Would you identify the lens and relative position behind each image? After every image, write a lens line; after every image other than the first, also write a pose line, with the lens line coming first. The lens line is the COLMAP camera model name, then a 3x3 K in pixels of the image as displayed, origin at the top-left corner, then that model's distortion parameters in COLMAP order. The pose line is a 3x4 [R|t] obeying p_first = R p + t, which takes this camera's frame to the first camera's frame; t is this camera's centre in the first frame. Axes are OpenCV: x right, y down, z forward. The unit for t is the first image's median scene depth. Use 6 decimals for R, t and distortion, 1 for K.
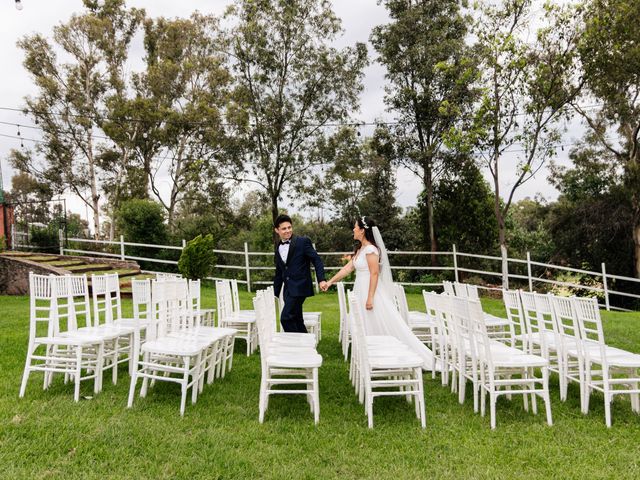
lens RADIAL K [[909.3, 0, 320.0], [0, 909.3, 240.0], [0, 0, 1]] dist [0.150861, -0.014949]
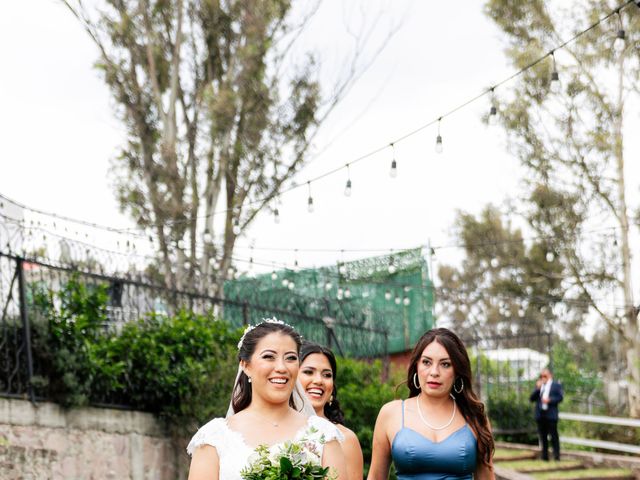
lens RADIAL K [[909.3, 0, 320.0], [0, 909.3, 240.0], [0, 0, 1]] dist [0.150861, -0.014949]
pose [[0.902781, -0.079676, -0.422656, -0.197913], [-0.016397, 0.975601, -0.218936, 0.022426], [0.429788, 0.204582, 0.879448, 0.555311]]
